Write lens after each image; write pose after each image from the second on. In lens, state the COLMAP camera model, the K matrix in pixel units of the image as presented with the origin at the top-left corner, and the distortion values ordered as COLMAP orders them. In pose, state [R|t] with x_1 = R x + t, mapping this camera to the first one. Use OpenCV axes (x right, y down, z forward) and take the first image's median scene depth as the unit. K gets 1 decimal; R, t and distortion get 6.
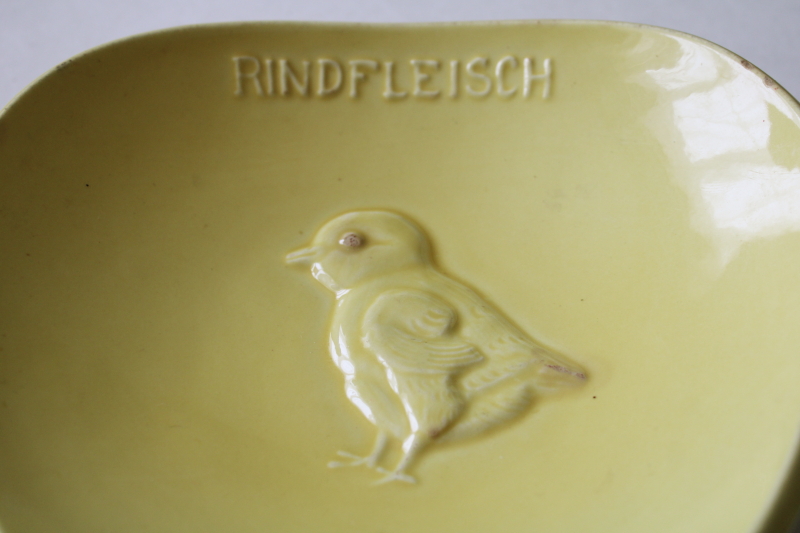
lens RADIAL K [[1189.4, 0, 400.0], [0, 1189.4, 266.5], [0, 0, 1]] dist [-0.097858, 0.002383]
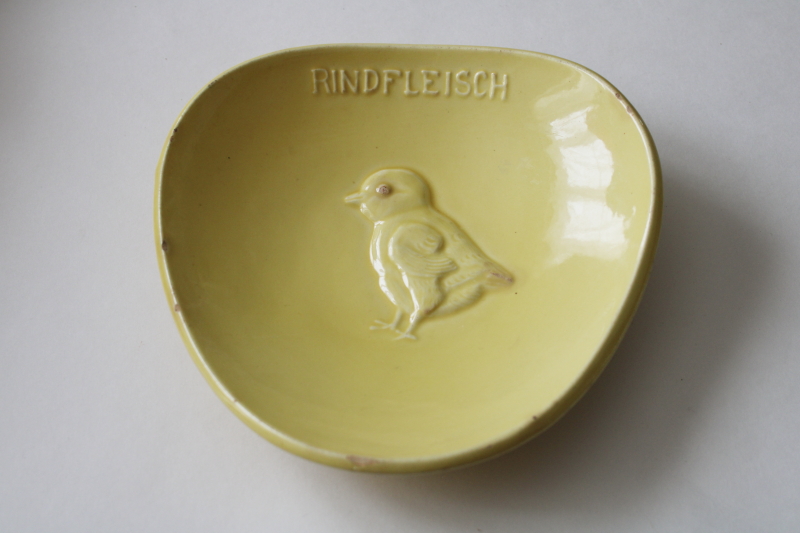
lens RADIAL K [[1189.4, 0, 400.0], [0, 1189.4, 266.5], [0, 0, 1]] dist [-0.097858, 0.002383]
pose [[0.999538, 0.018046, -0.024463, 0.026470], [-0.012474, 0.977343, 0.211296, -0.277603], [0.027721, -0.210893, 0.977116, -0.690658]]
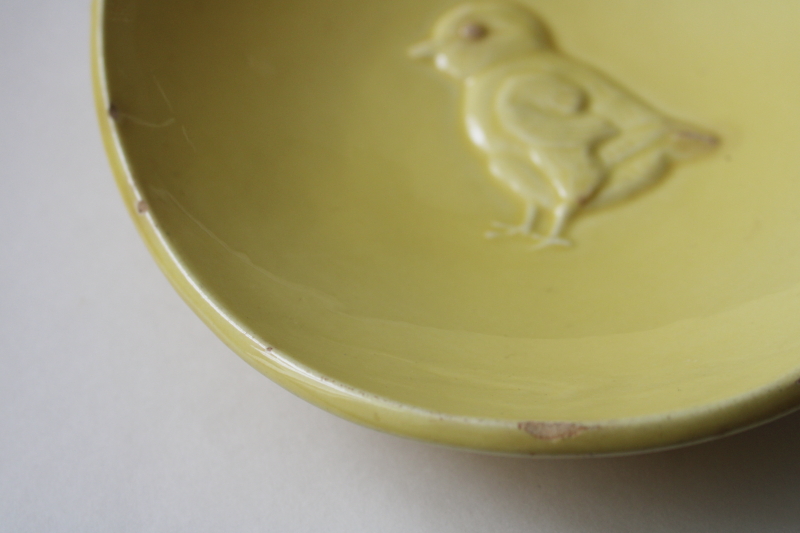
lens RADIAL K [[1189.4, 0, 400.0], [0, 1189.4, 266.5], [0, 0, 1]] dist [-0.097858, 0.002383]
pose [[0.997929, -0.062515, 0.015138, -0.133166], [0.060366, 0.991509, 0.115179, 0.059302], [-0.022210, -0.114027, 0.993229, -0.044263]]
